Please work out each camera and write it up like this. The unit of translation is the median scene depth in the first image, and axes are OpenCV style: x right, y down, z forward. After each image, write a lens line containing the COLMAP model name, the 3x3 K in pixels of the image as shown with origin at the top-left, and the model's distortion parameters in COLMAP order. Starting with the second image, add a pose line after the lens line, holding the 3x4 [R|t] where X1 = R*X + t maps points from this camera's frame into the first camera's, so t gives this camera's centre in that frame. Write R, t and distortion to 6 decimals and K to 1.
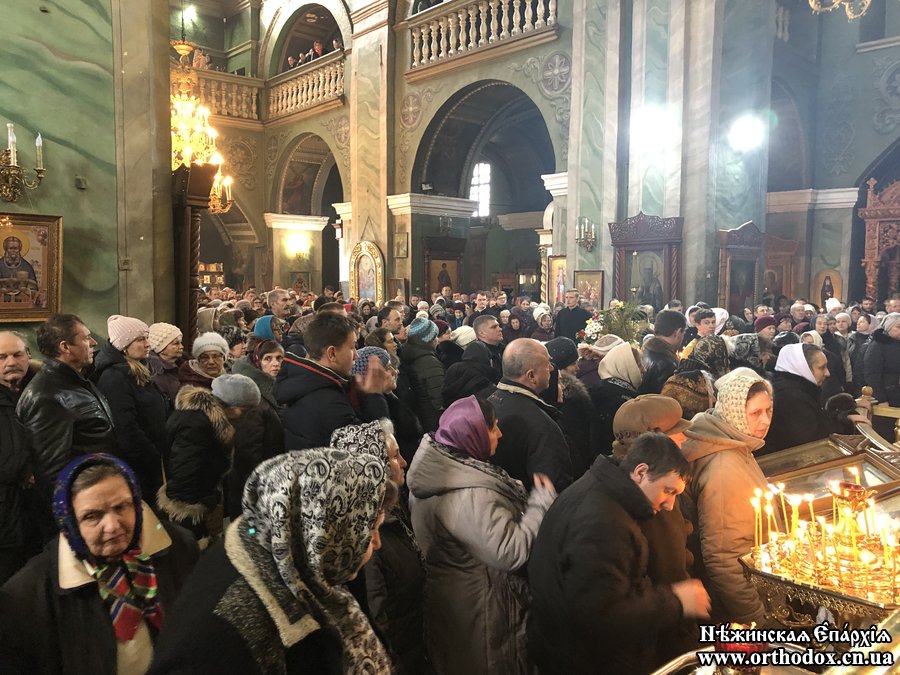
lens RADIAL K [[728.2, 0, 450.3], [0, 728.2, 334.1], [0, 0, 1]] dist [-0.006544, 0.007468]
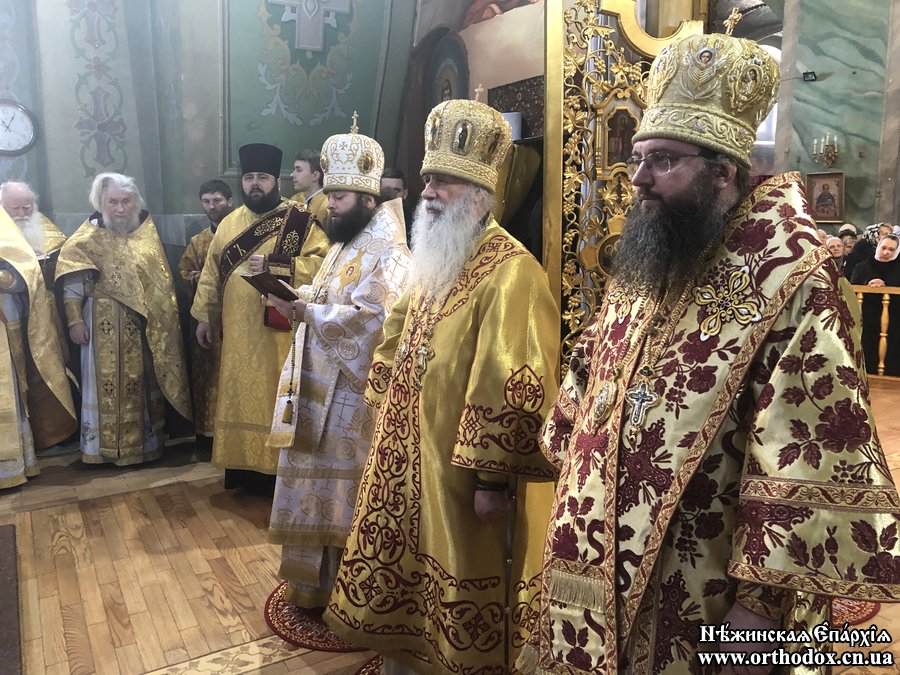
lens RADIAL K [[728.2, 0, 447.6], [0, 728.2, 338.7], [0, 0, 1]] dist [-0.006544, 0.007468]
pose [[-0.174833, 0.154064, -0.972470, 1.734608], [-0.063555, 0.983856, 0.167294, 0.032776], [0.982545, 0.091054, -0.162219, 0.241759]]
